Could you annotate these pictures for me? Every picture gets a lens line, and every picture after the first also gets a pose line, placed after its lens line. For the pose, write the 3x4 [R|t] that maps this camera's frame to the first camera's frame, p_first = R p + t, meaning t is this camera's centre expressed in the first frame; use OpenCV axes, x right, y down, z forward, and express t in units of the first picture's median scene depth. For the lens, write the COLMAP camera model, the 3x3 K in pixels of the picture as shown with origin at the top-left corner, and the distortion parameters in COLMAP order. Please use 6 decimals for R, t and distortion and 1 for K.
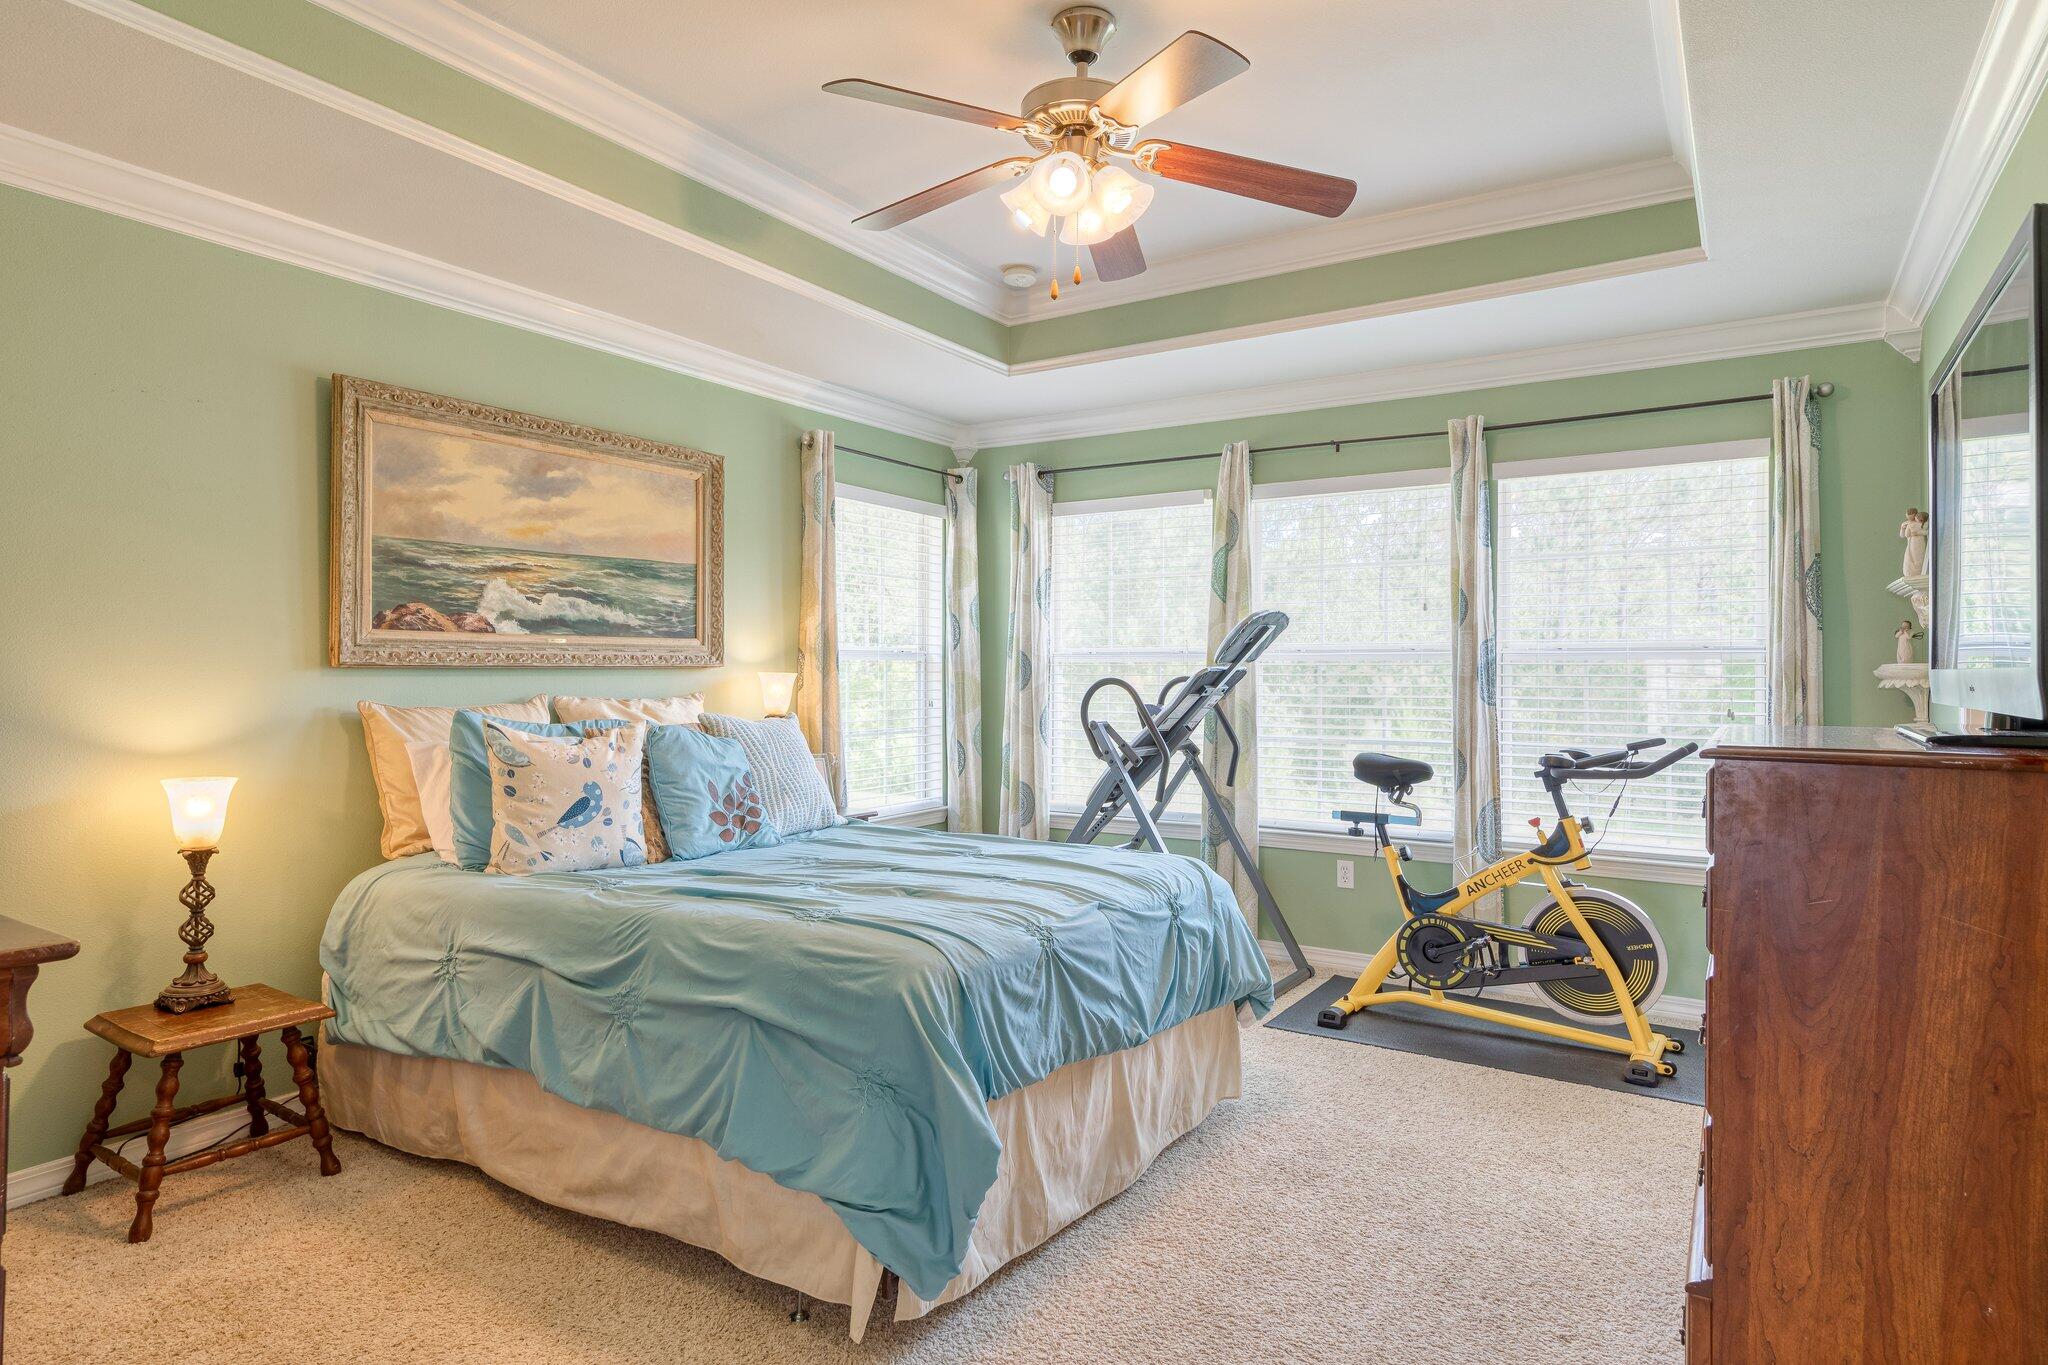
lens RADIAL K [[1144.0, 0, 1026.6], [0, 1144.0, 672.2], [0, 0, 1]] dist [0.010208, -0.005637]
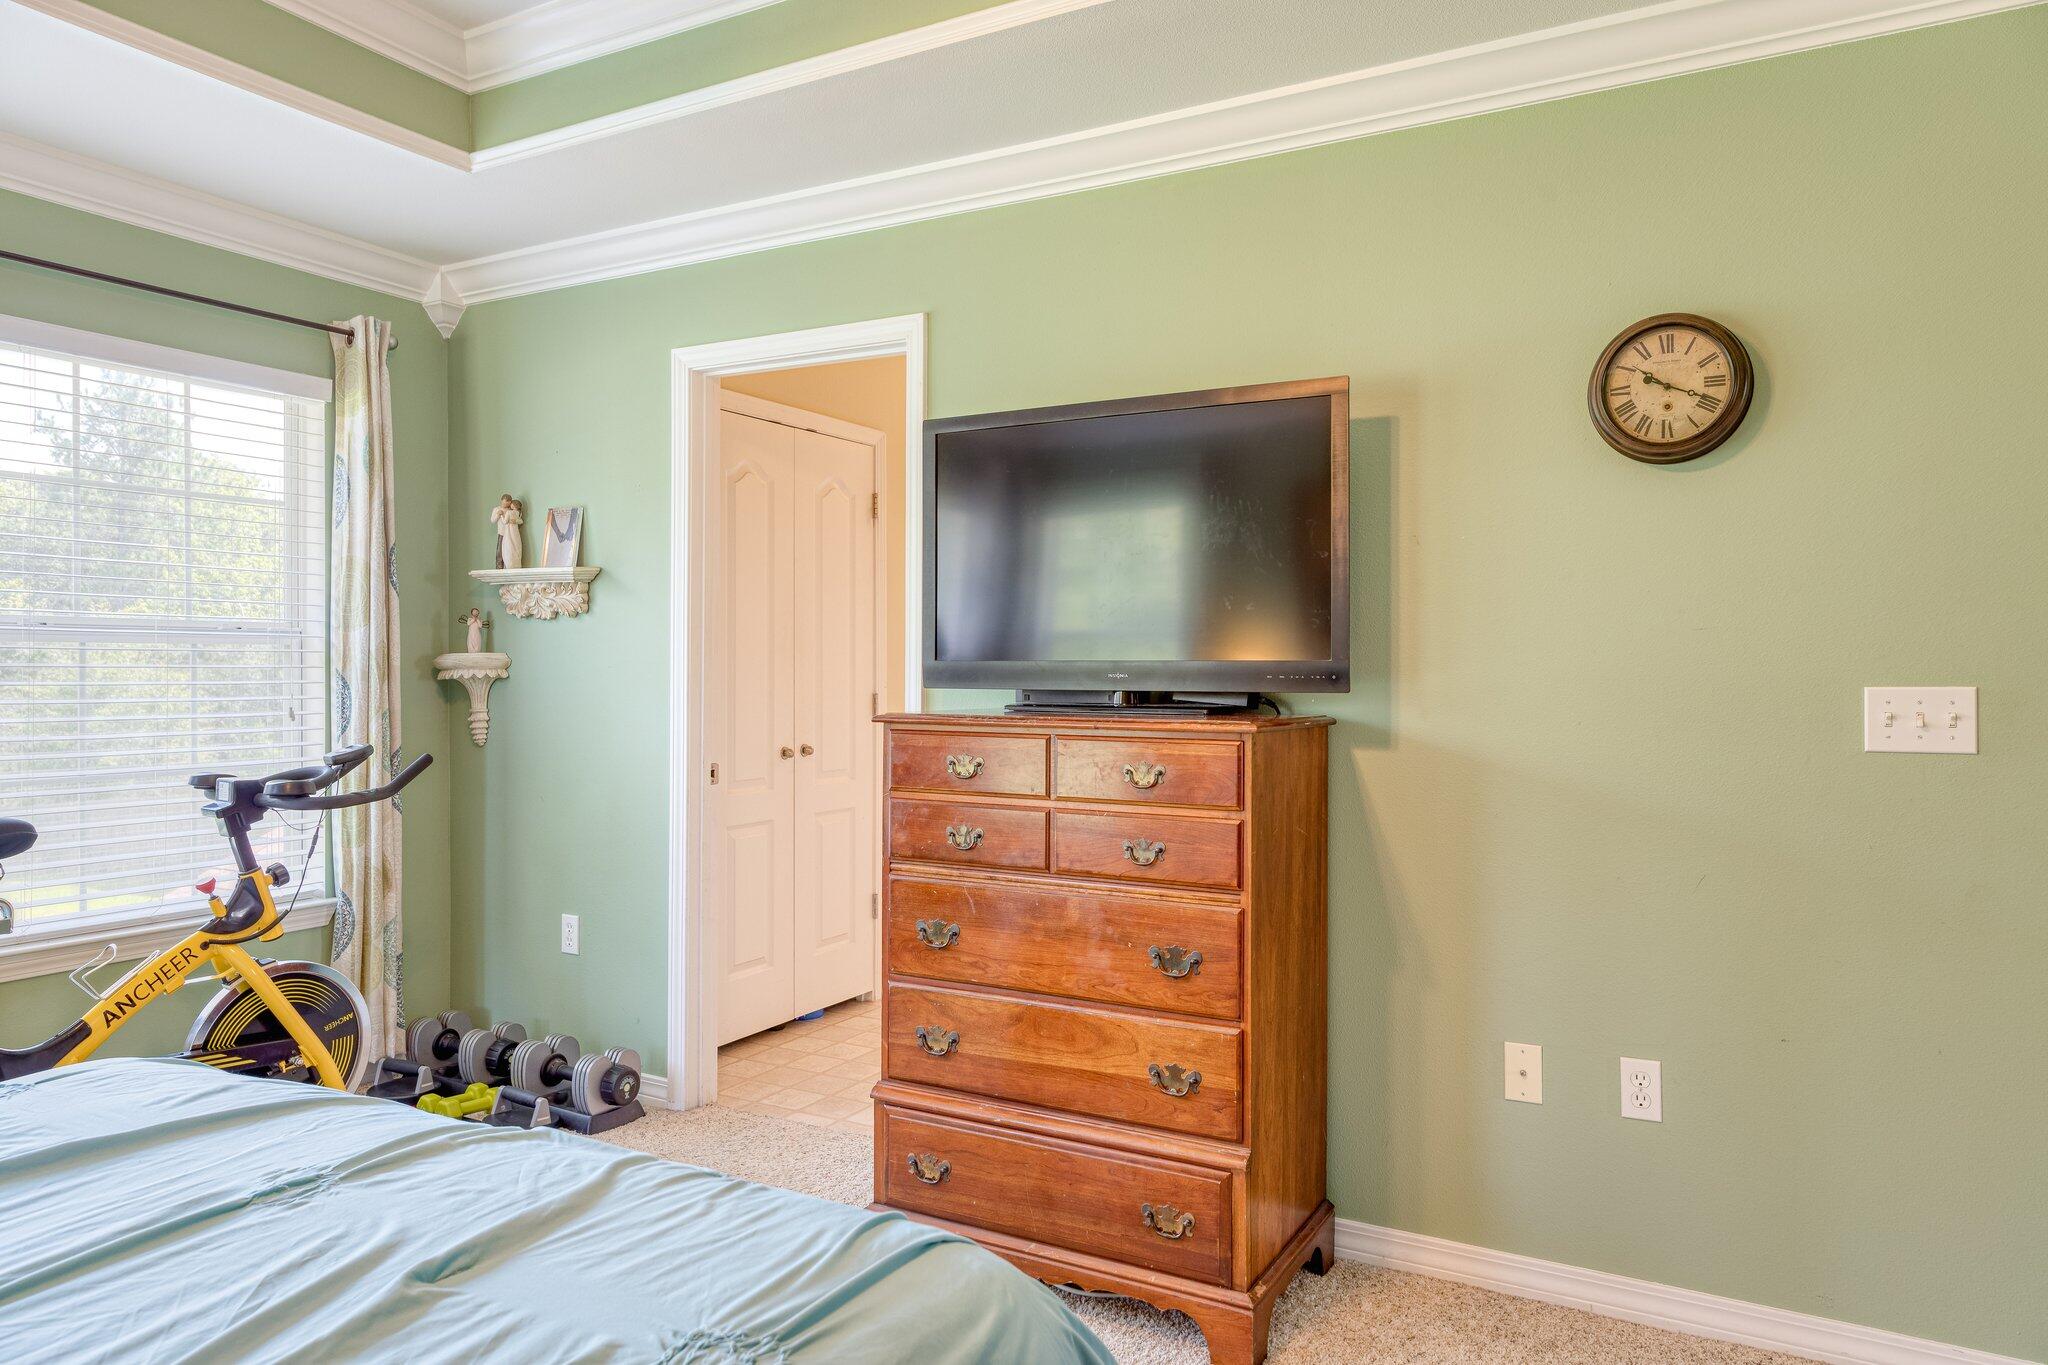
lens RADIAL K [[1323.6, 0, 1026.8], [0, 1323.6, 675.2], [0, 0, 1]] dist [0.011766, 0.001495]
pose [[-0.048130, -0.009347, 0.998797, -0.356656], [-0.001046, 0.999956, 0.009307, 0.000214], [-0.998841, -0.000597, -0.048138, 0.564229]]
